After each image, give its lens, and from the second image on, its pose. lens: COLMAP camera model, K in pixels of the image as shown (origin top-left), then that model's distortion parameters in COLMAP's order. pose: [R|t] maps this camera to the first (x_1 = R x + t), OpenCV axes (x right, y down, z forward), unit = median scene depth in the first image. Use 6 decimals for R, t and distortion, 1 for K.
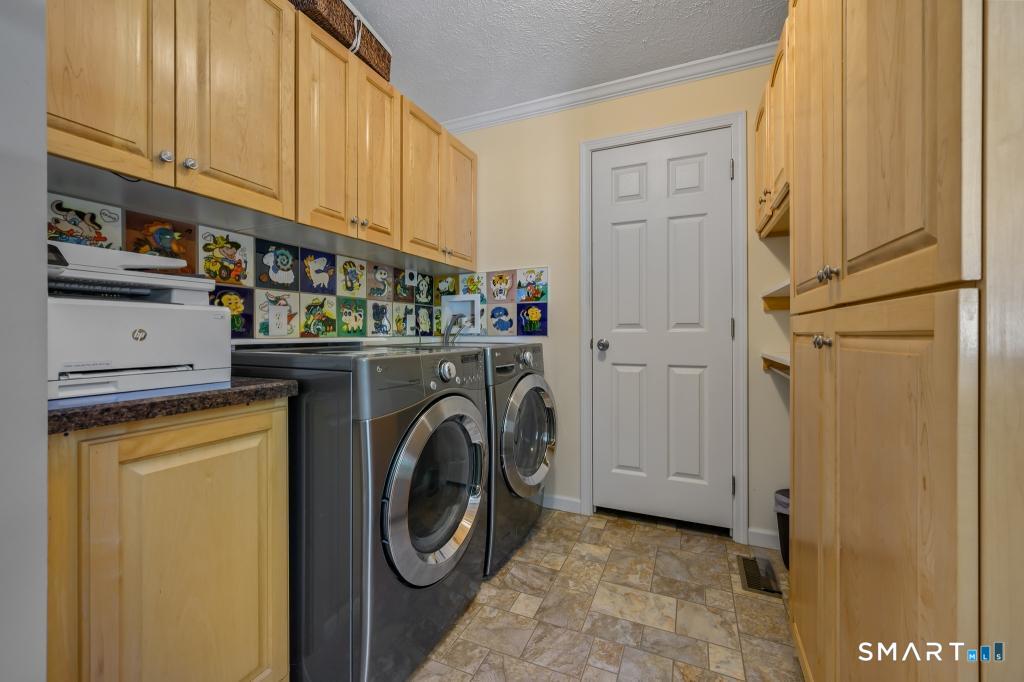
lens RADIAL K [[410.6, 0, 513.2], [0, 410.6, 332.5], [0, 0, 1]] dist [0.005193, -0.001458]
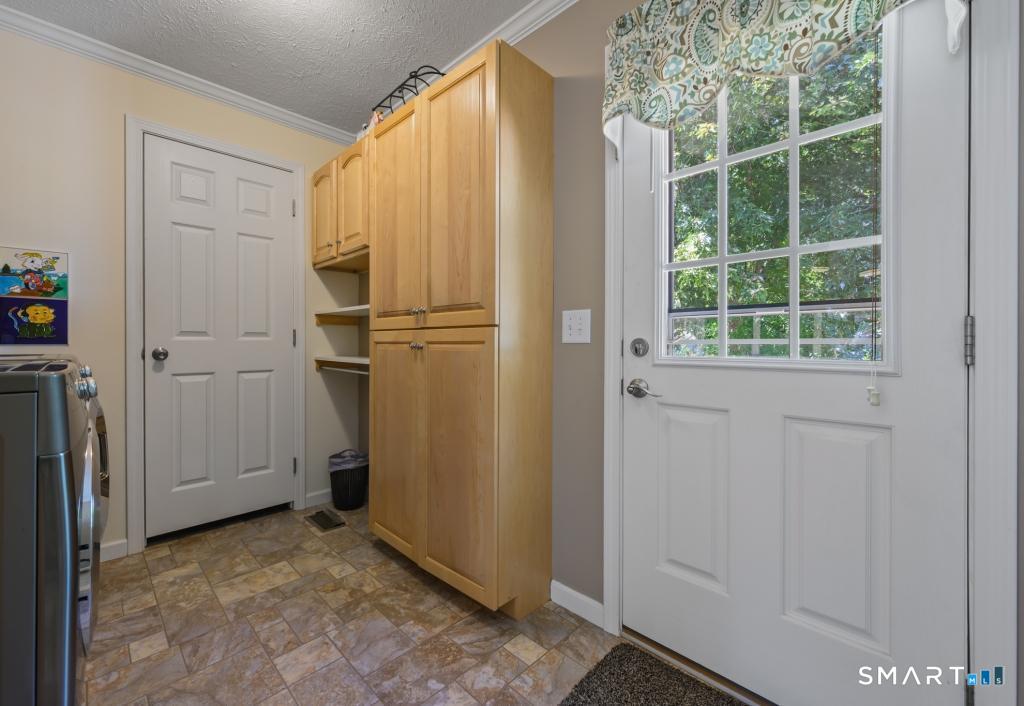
lens RADIAL K [[424.3, 0, 491.5], [0, 424.3, 341.3], [0, 0, 1]] dist [0.006784, -0.000183]
pose [[0.382232, 0.003151, 0.924061, -0.425888], [-0.004470, 0.999989, -0.001560, 0.000065], [-0.924056, -0.003534, 0.382242, -0.029927]]
